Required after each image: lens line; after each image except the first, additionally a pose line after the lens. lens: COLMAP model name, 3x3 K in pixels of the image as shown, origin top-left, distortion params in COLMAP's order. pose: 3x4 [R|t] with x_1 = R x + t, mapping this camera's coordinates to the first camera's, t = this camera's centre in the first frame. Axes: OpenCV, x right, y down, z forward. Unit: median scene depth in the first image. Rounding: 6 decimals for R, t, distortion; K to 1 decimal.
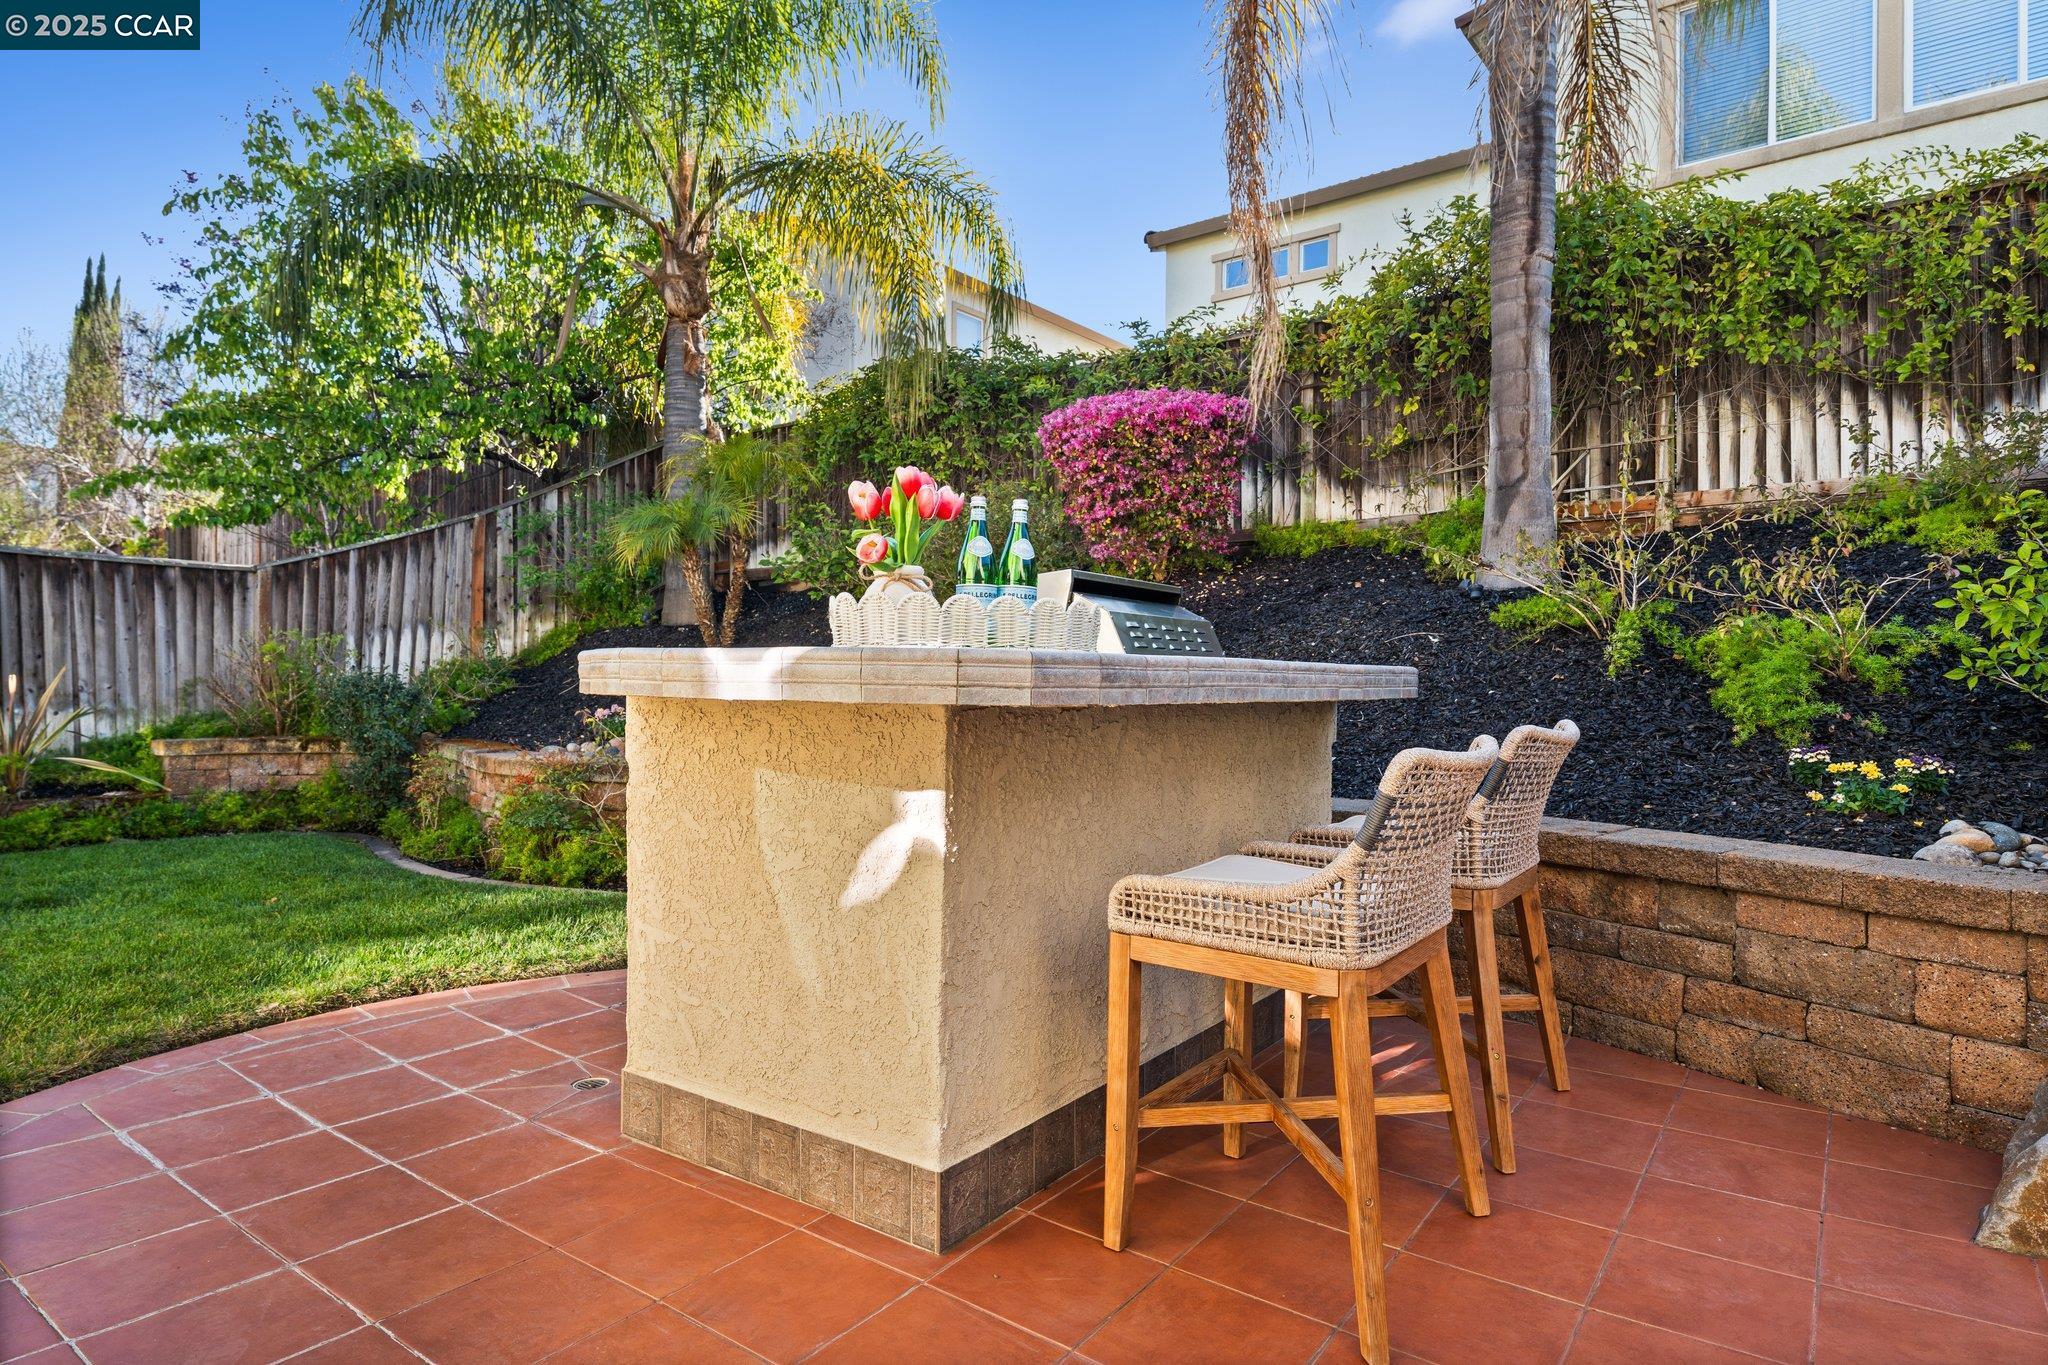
lens RADIAL K [[1131.1, 0, 1029.0], [0, 1131.1, 690.6], [0, 0, 1]] dist [0.017956, 0.000768]
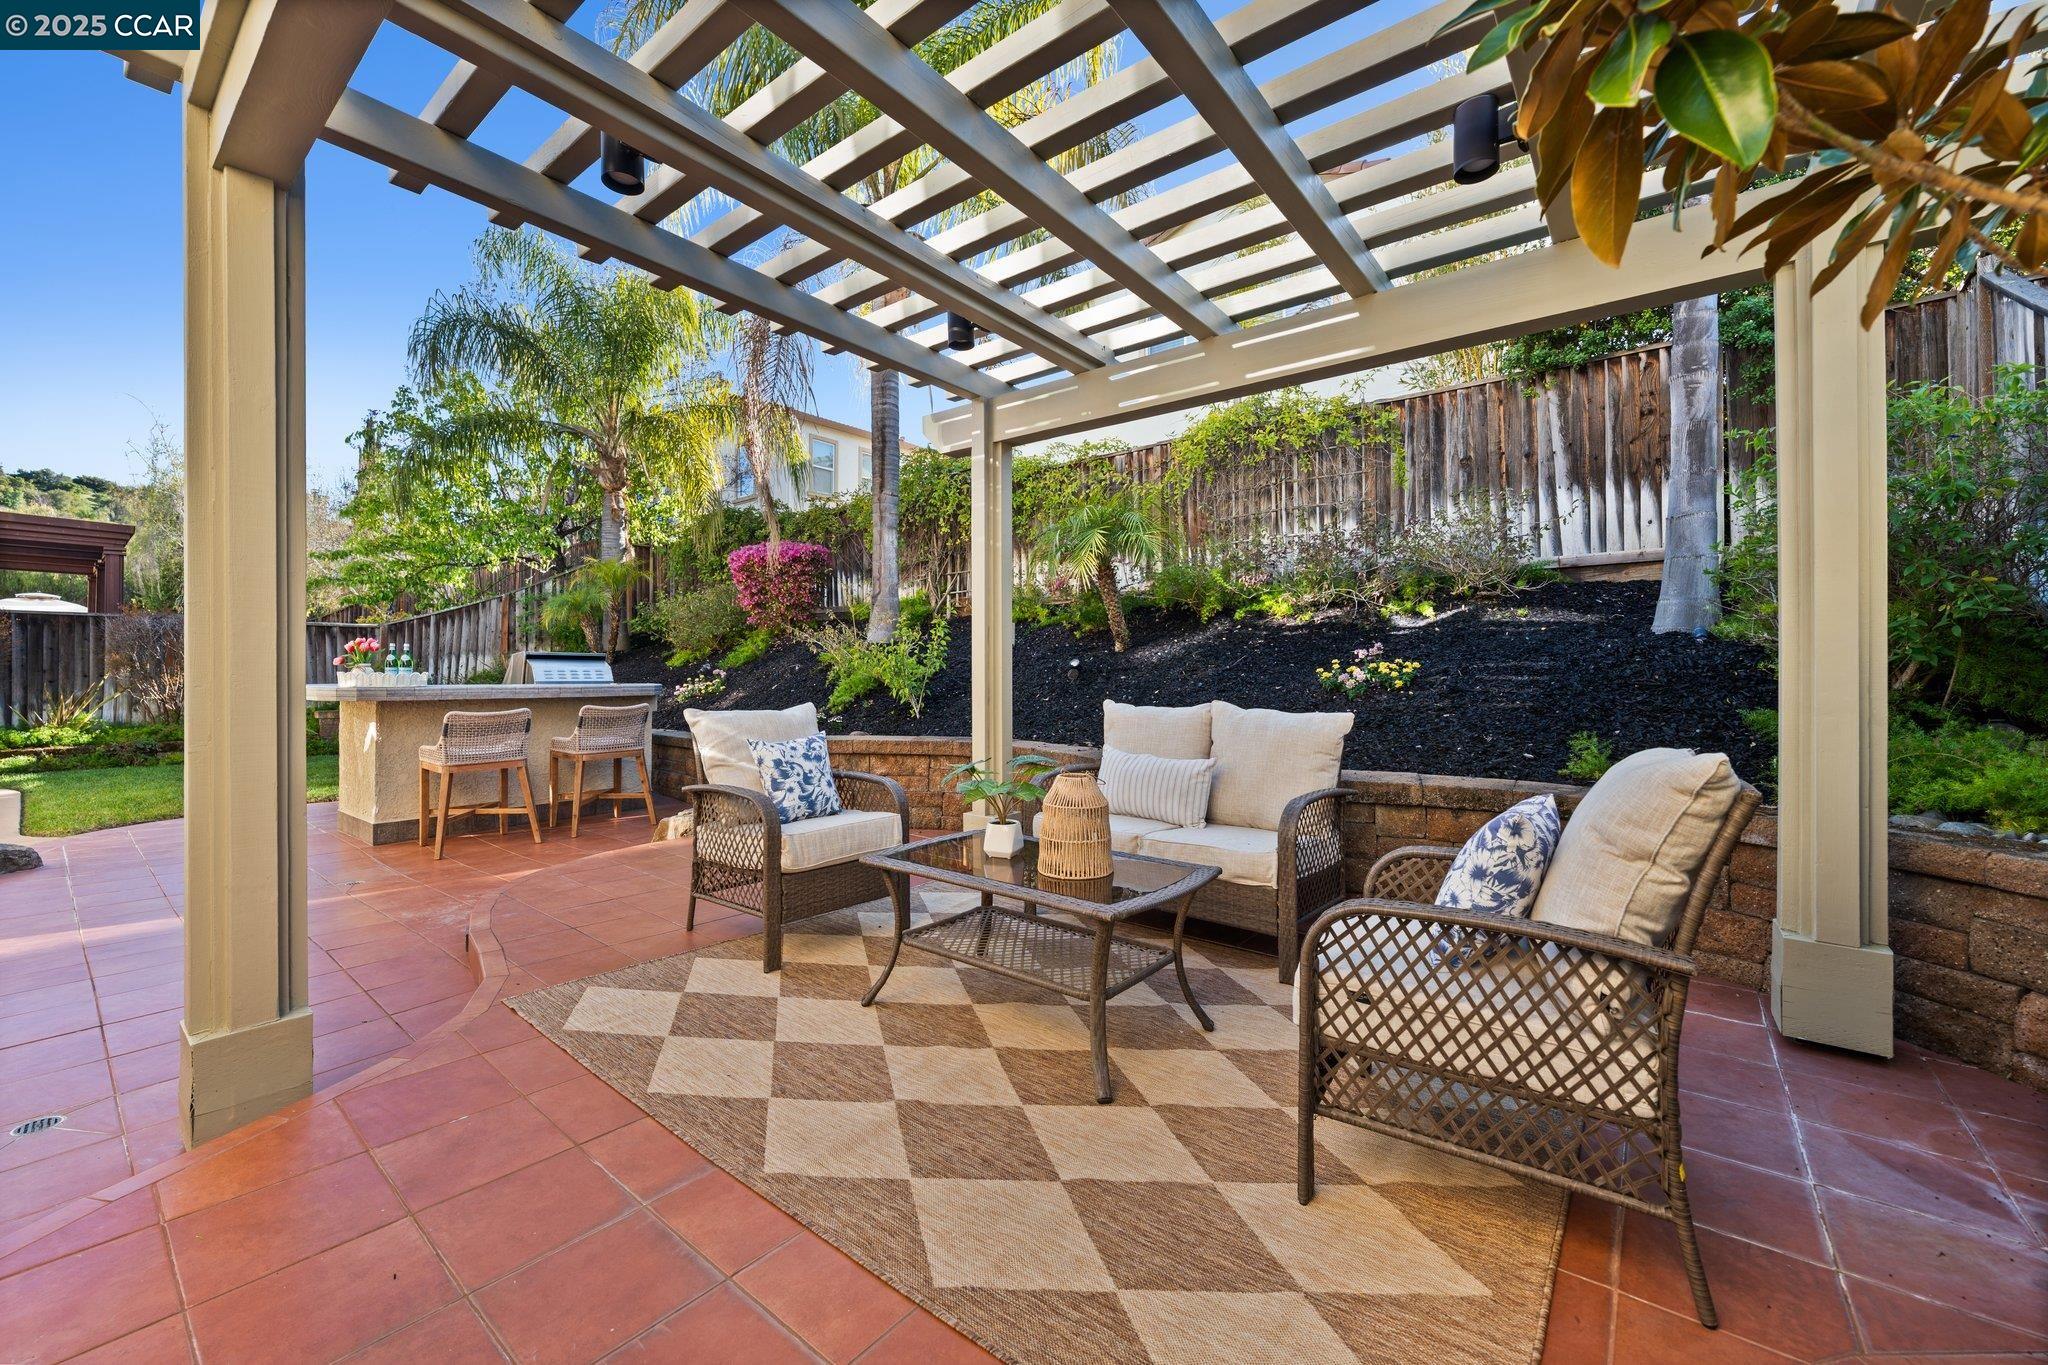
lens RADIAL K [[804.3, 0, 1023.9], [0, 804.3, 683.2], [0, 0, 1]] dist [-0.001382, -0.000023]
pose [[0.999118, 0.000426, -0.041991, 0.471941], [-0.000207, 0.999986, 0.005220, -0.012609], [0.041993, -0.005207, 0.999104, -0.338760]]
